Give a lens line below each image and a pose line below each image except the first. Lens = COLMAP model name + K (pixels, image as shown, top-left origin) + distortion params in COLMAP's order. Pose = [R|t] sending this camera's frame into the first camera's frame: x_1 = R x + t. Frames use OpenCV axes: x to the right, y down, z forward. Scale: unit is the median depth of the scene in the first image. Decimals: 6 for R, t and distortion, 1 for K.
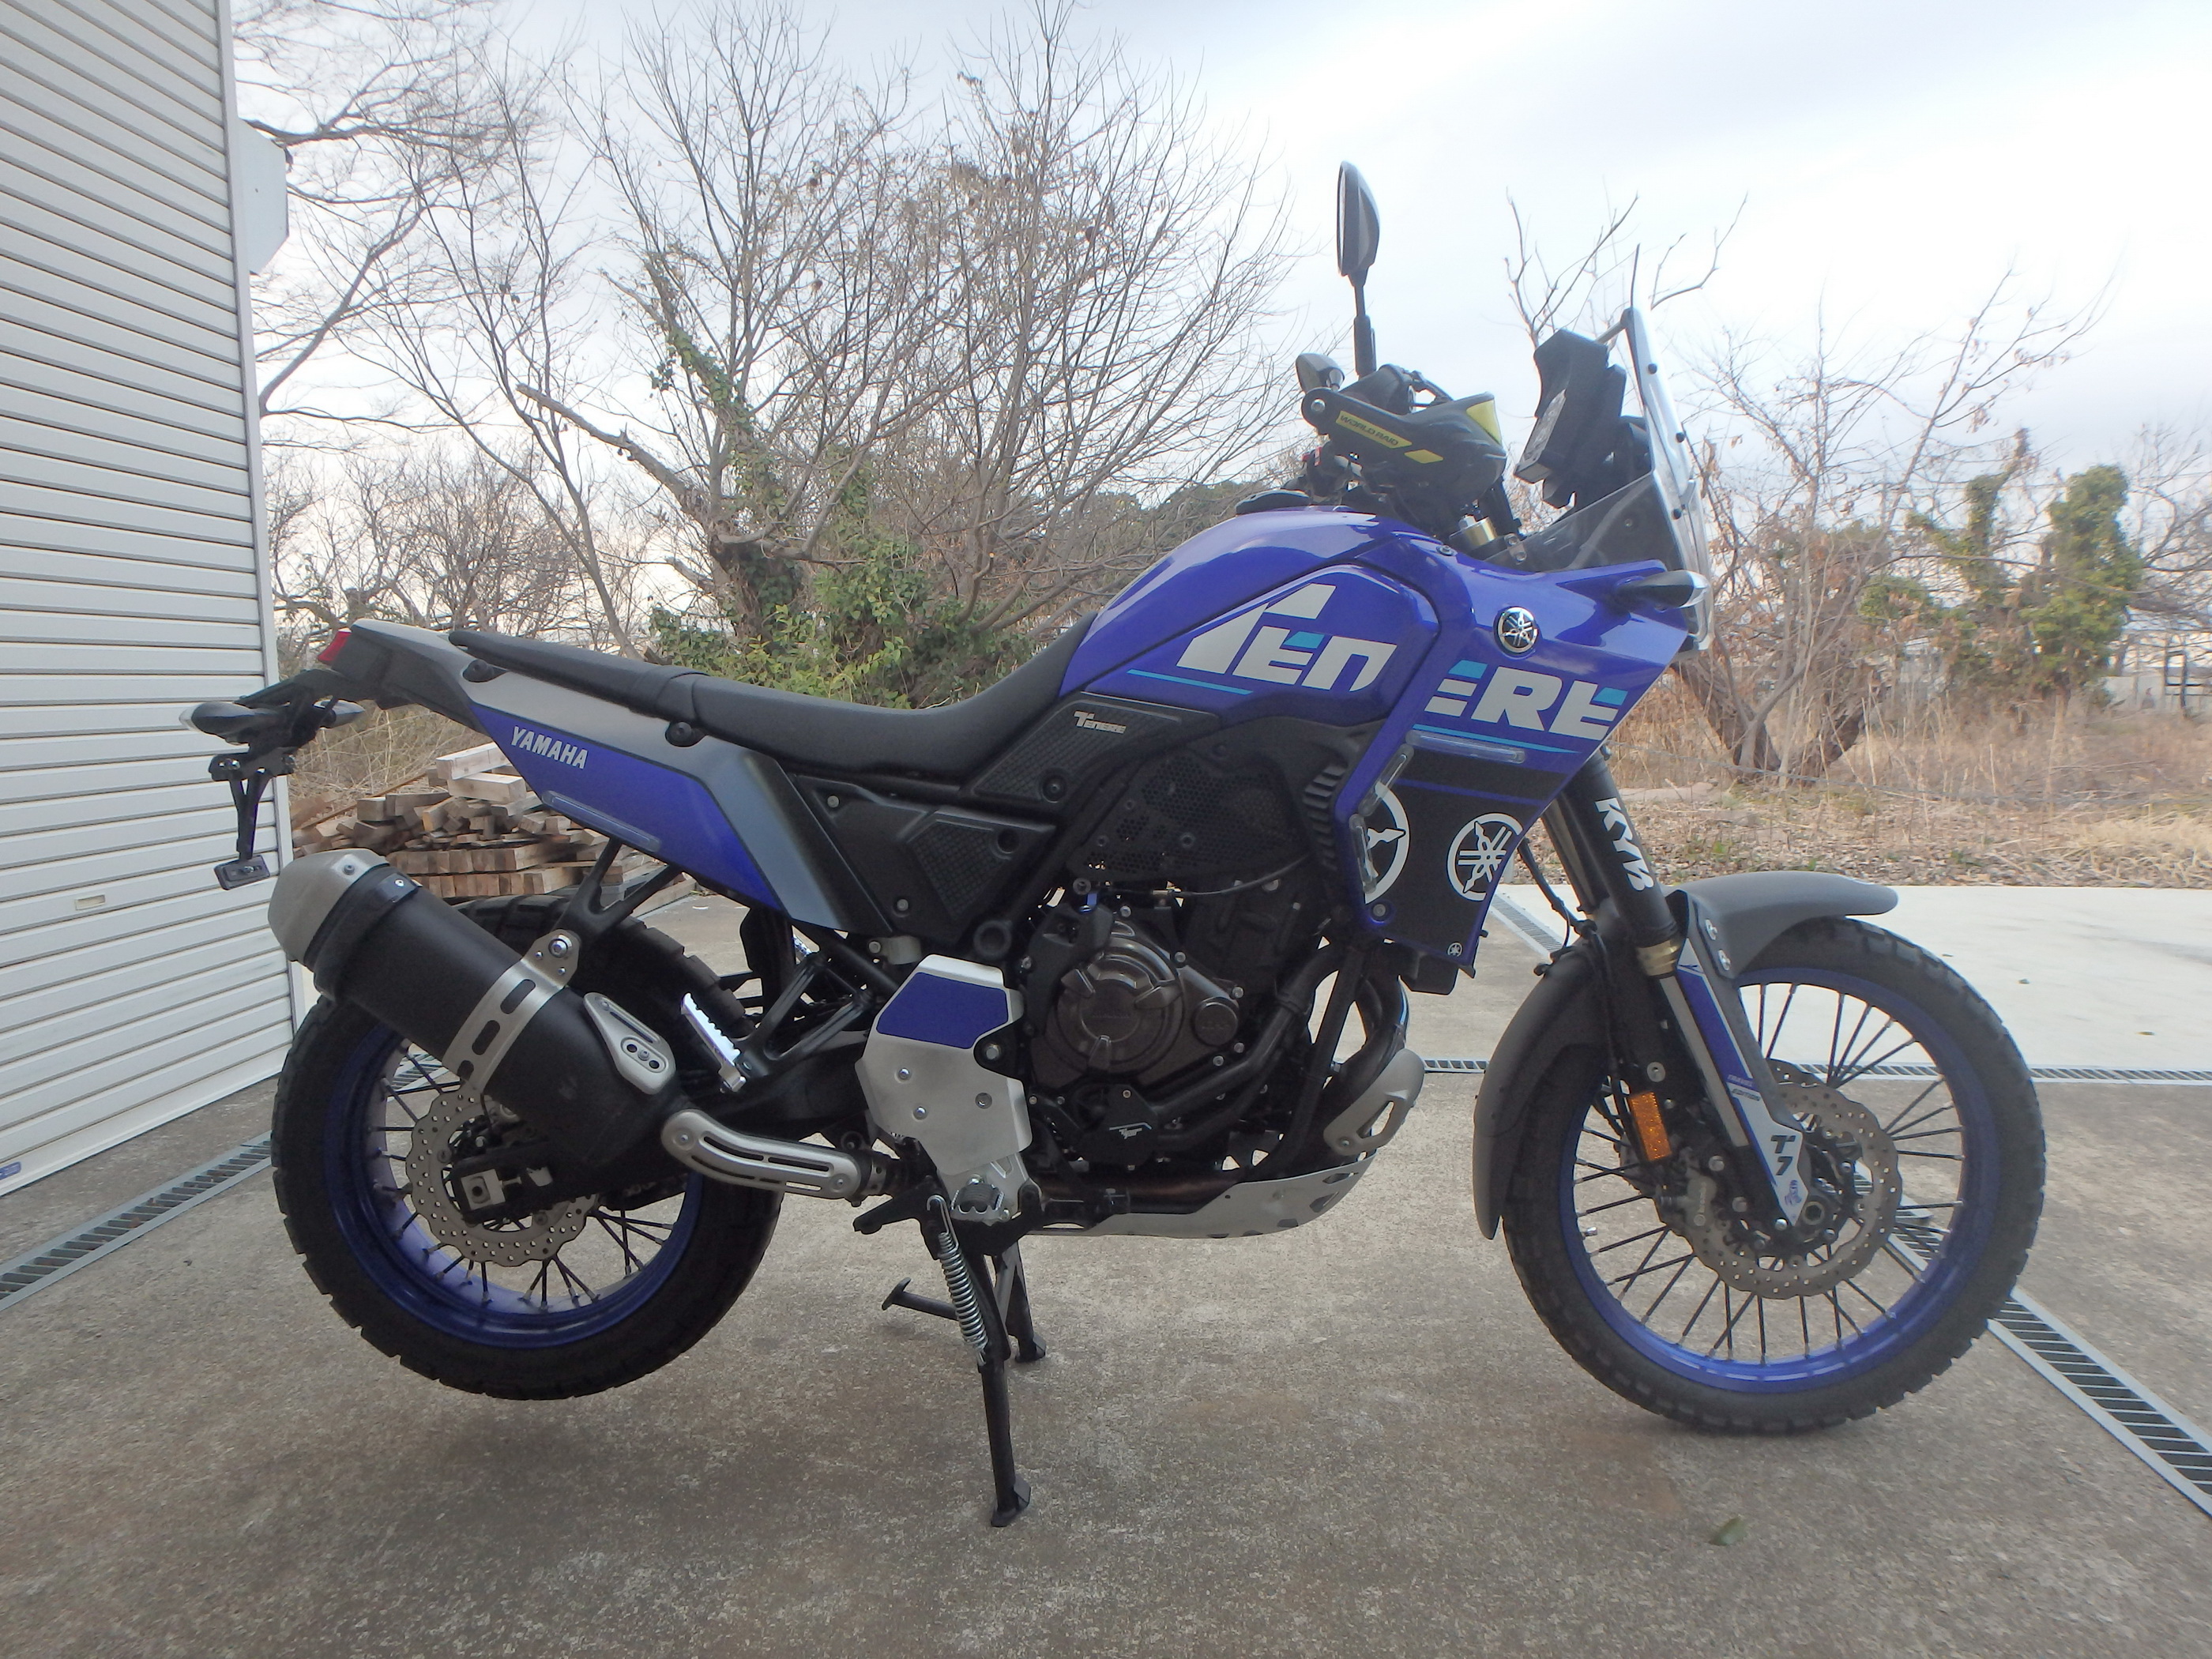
lens RADIAL K [[1371.2, 0, 1096.0], [0, 1371.2, 831.0], [0, 0, 1]] dist [-0.024120, 0.001499]
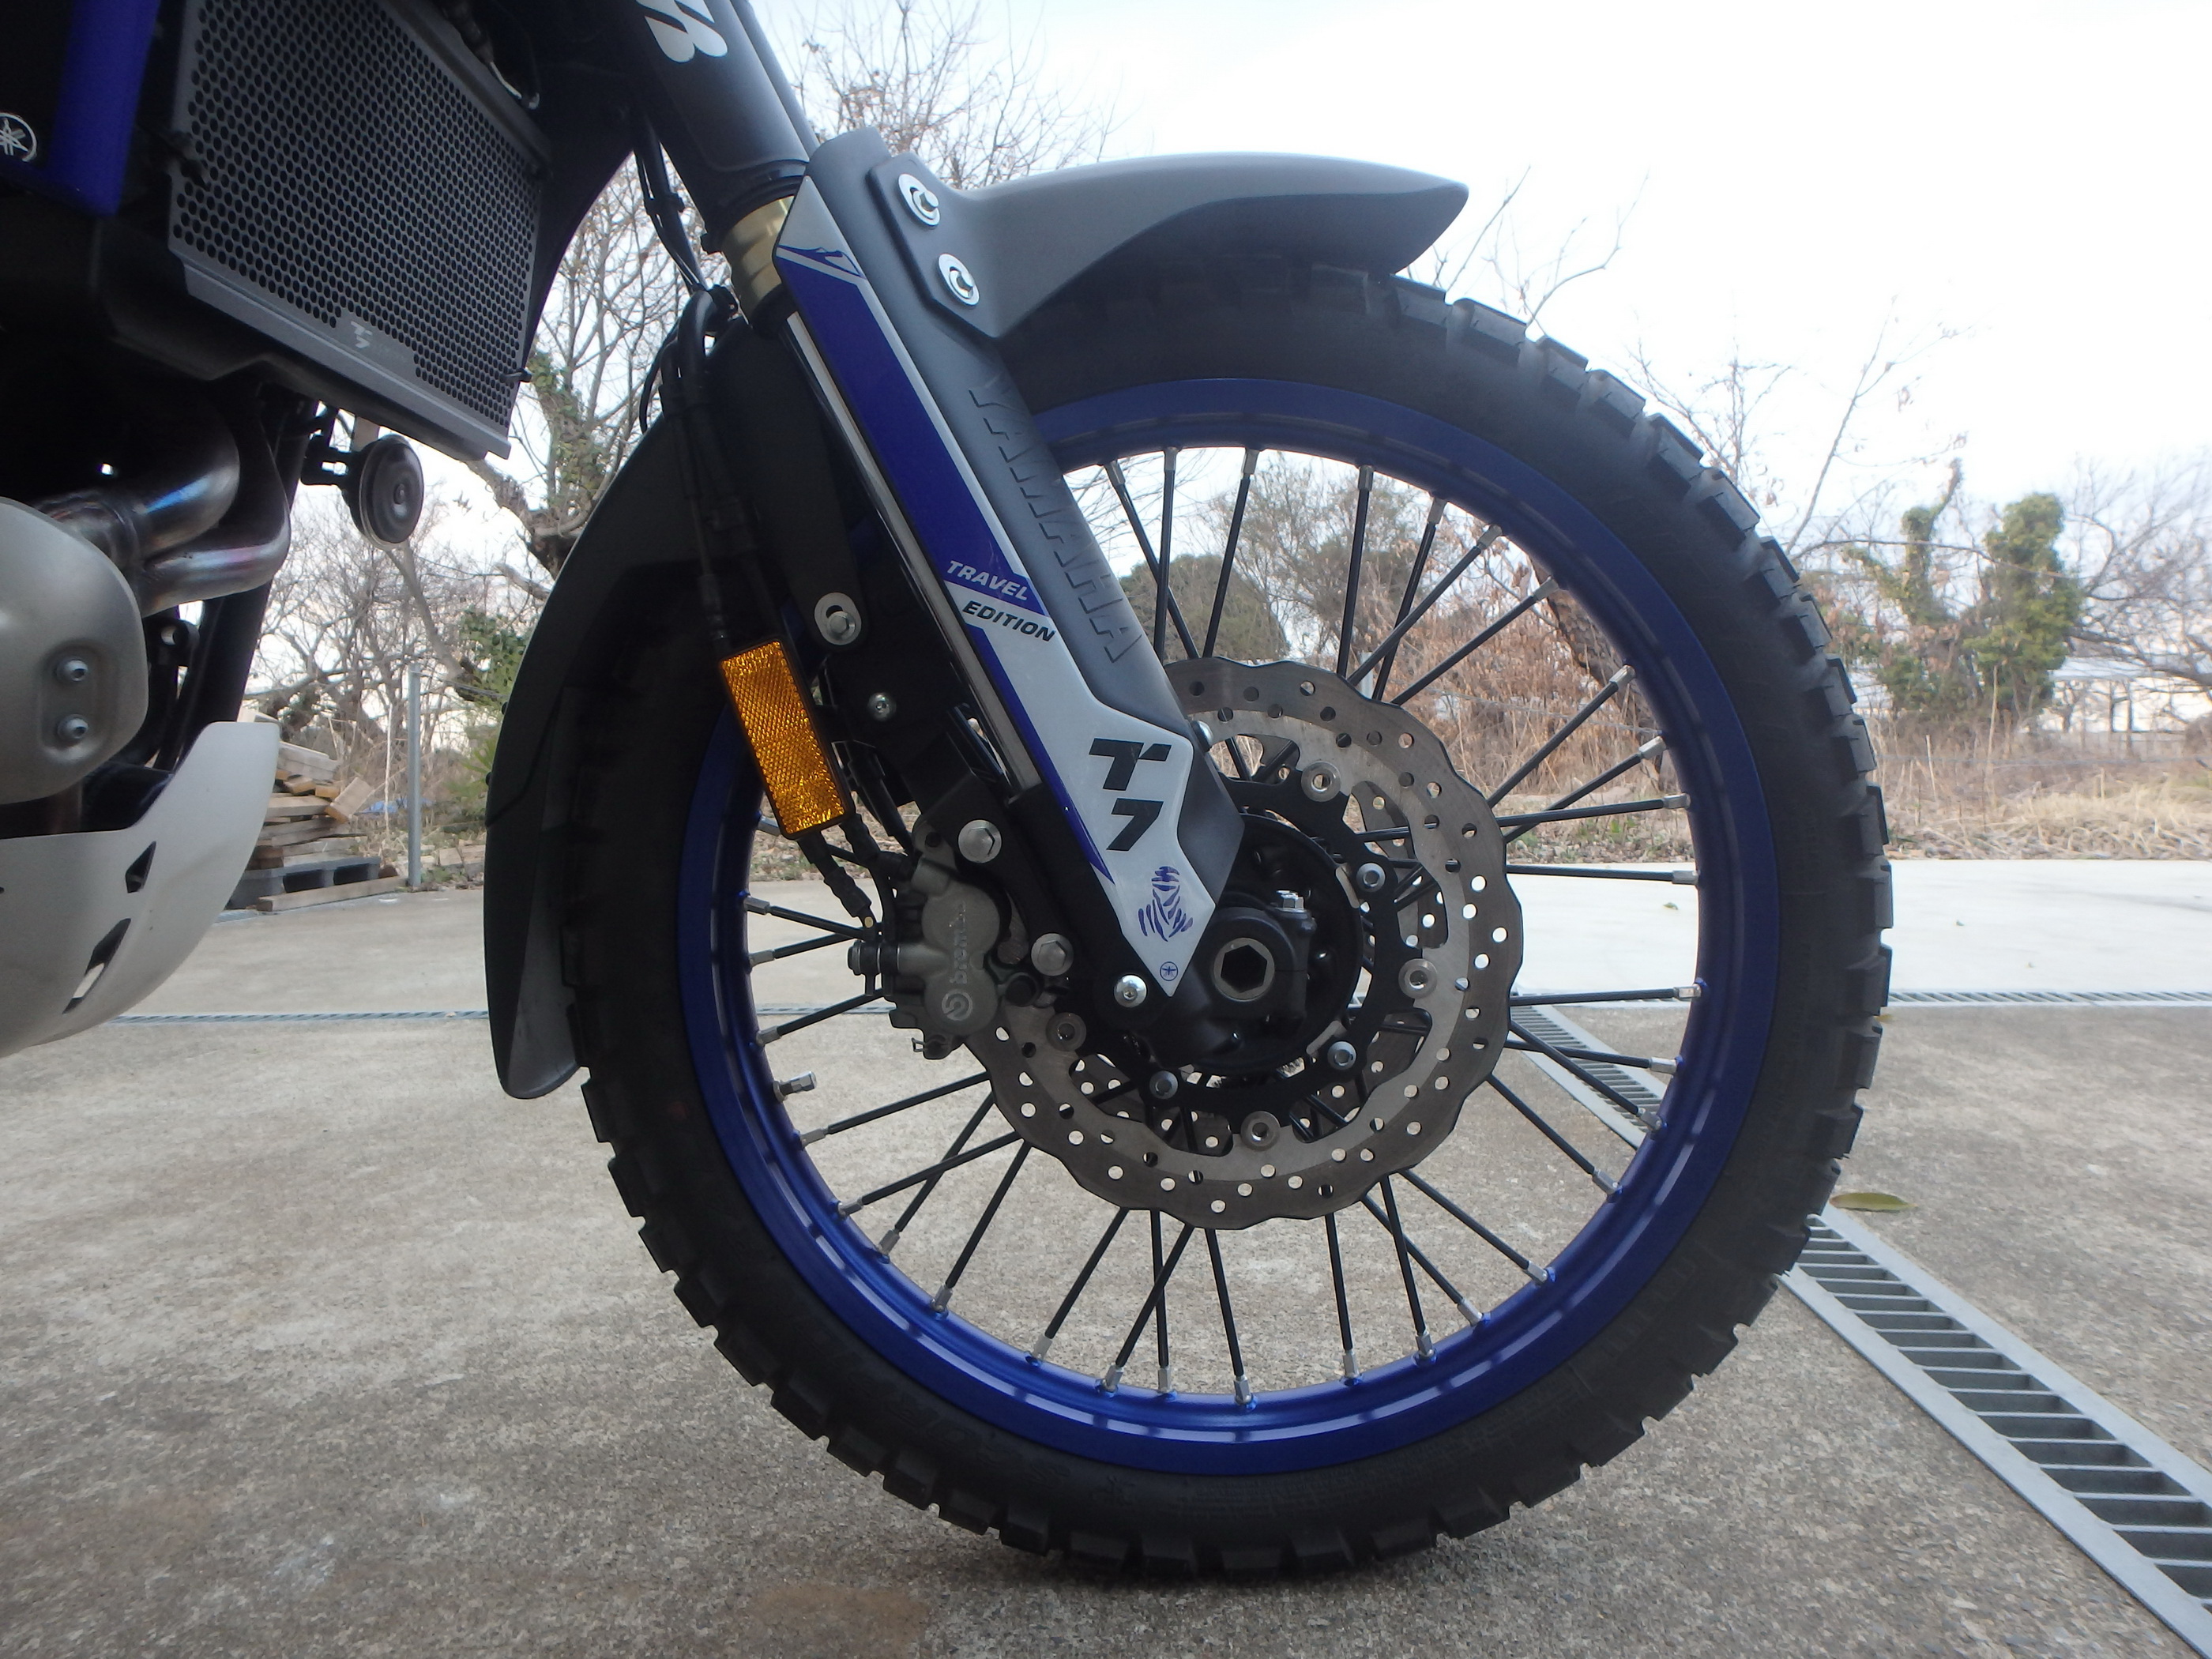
lens RADIAL K [[1371.9, 0, 1103.6], [0, 1371.9, 839.1], [0, 0, 1]] dist [-0.017954, 0.004607]
pose [[0.999435, -0.016955, 0.029022, 0.444797], [0.018358, 0.998641, -0.048767, 0.243762], [-0.028156, 0.049272, 0.998388, 0.584520]]
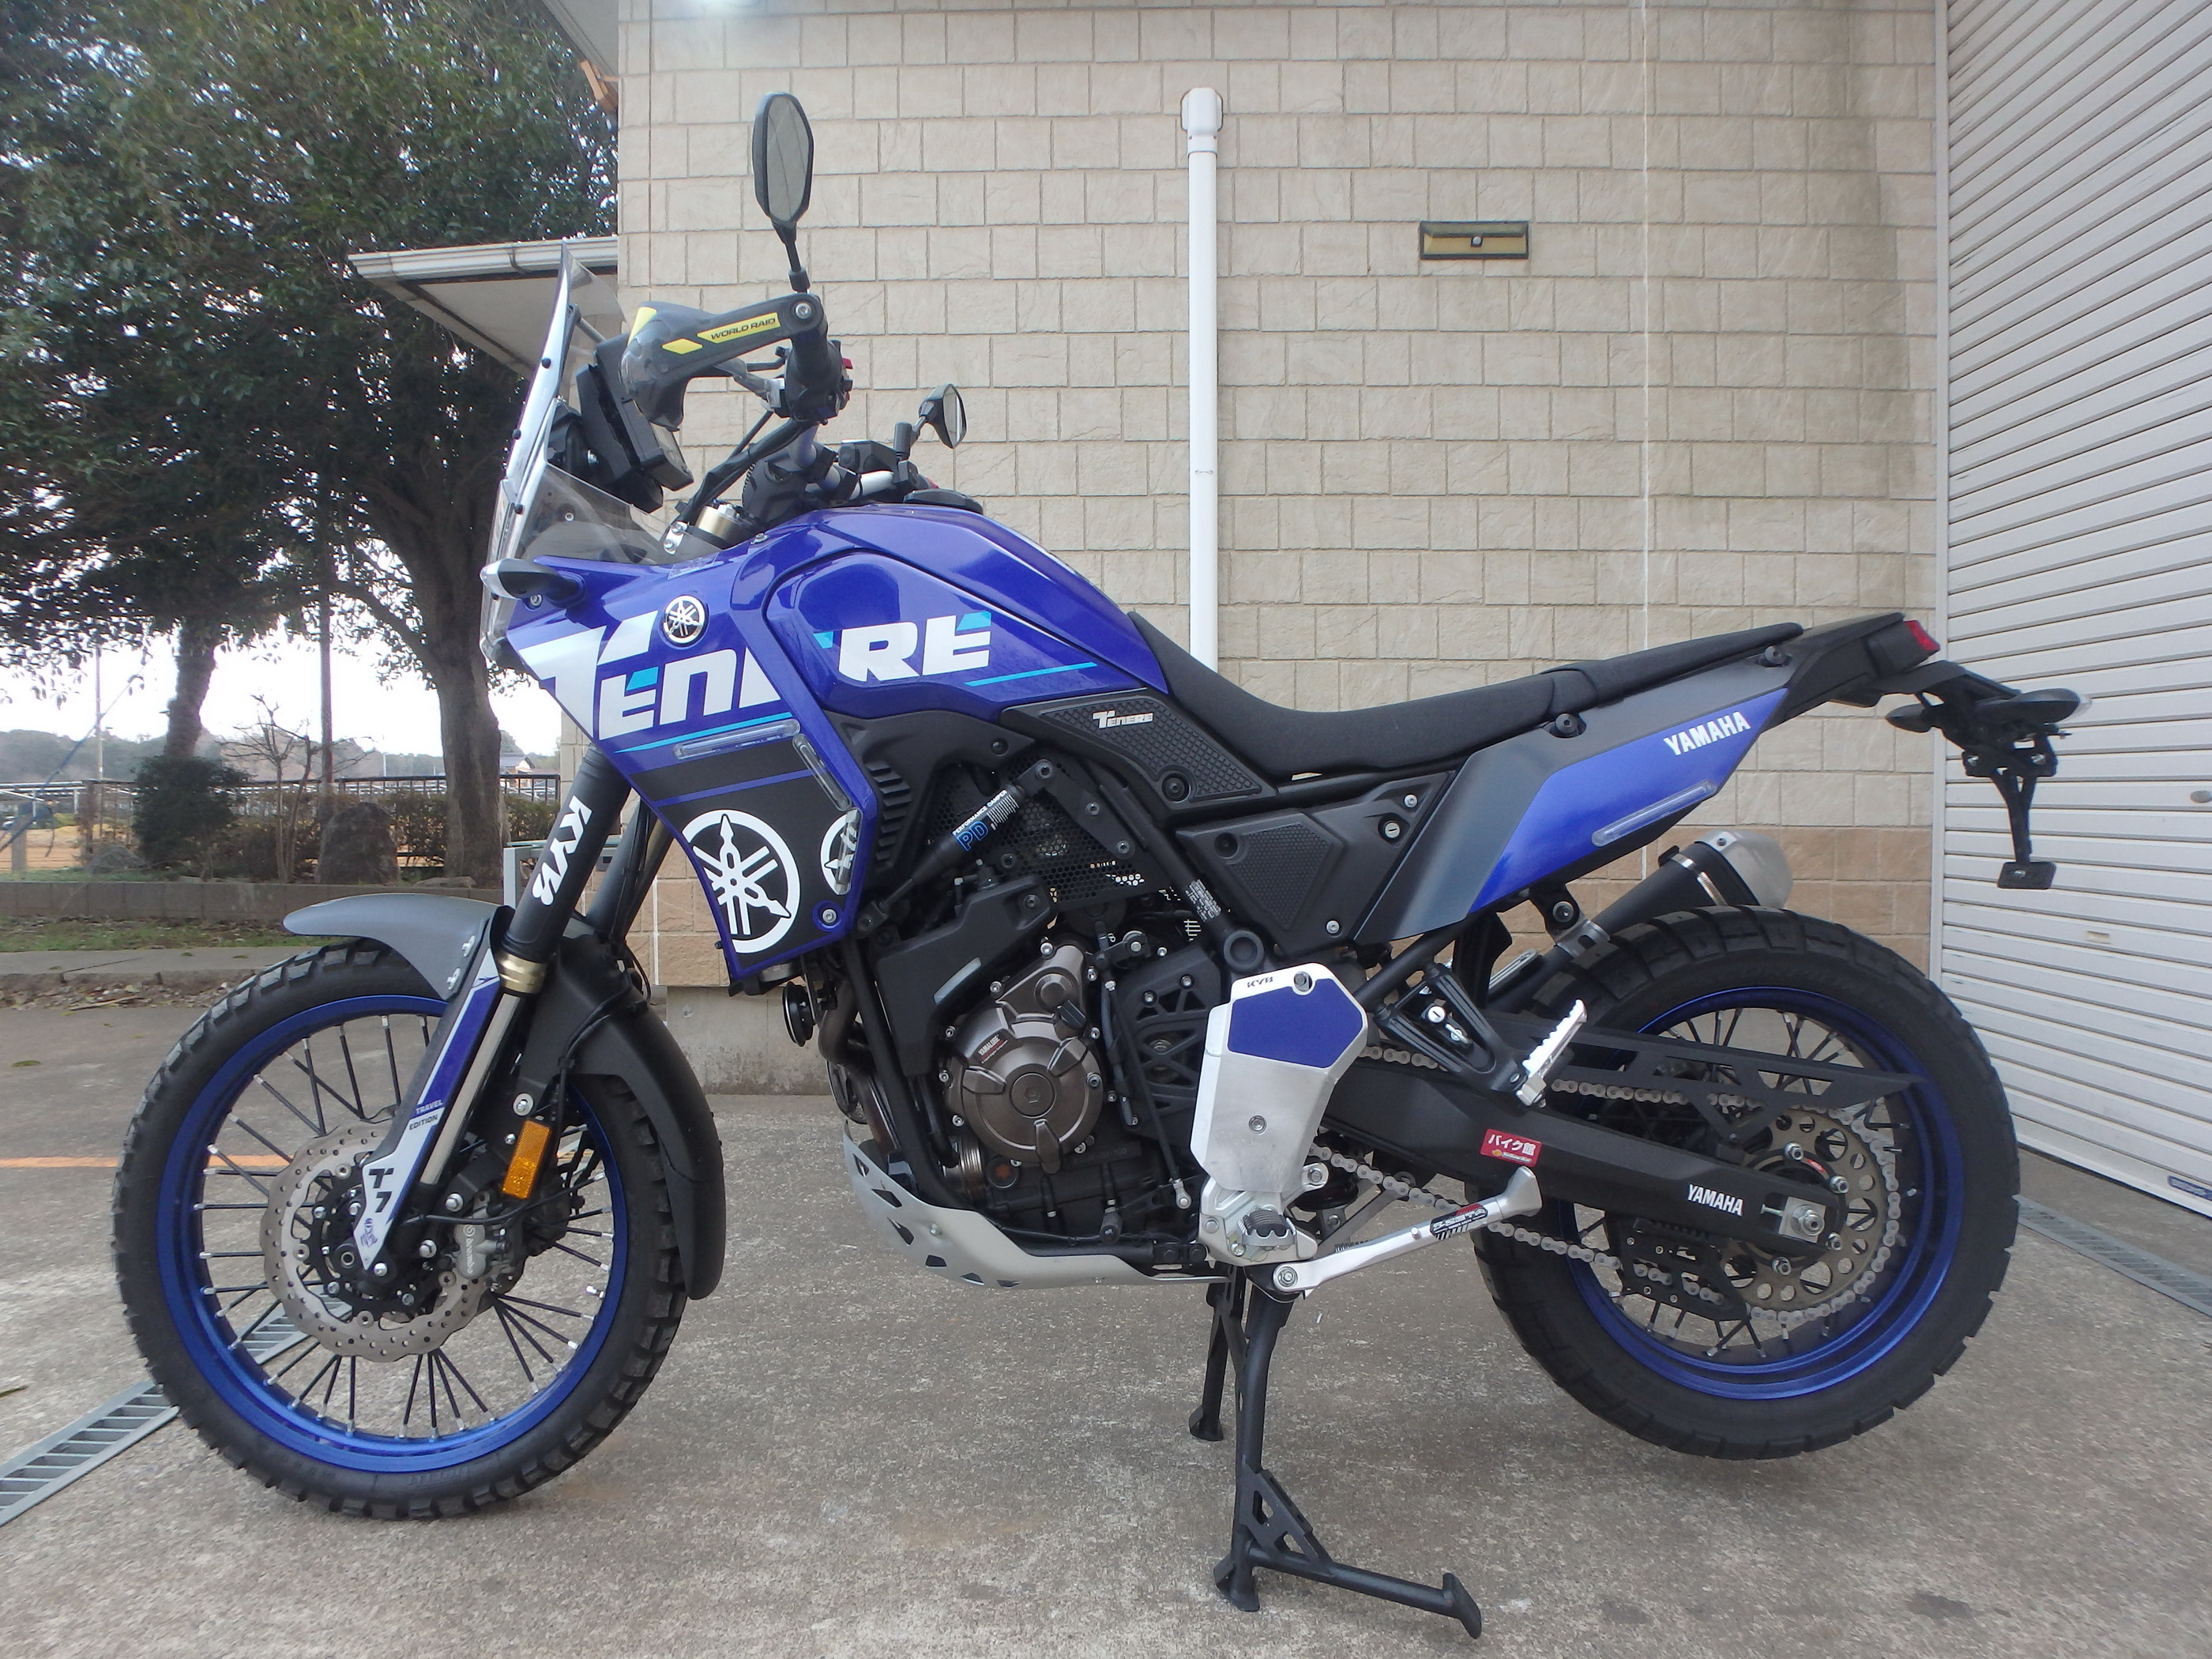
lens RADIAL K [[1369.1, 0, 1120.3], [0, 1369.1, 818.7], [0, 0, 1]] dist [-0.039438, 0.003364]
pose [[-0.998857, 0.004027, -0.047632, 0.054272], [-0.002118, 0.991739, 0.128257, -0.129047], [0.047755, 0.128211, -0.990596, 1.873008]]
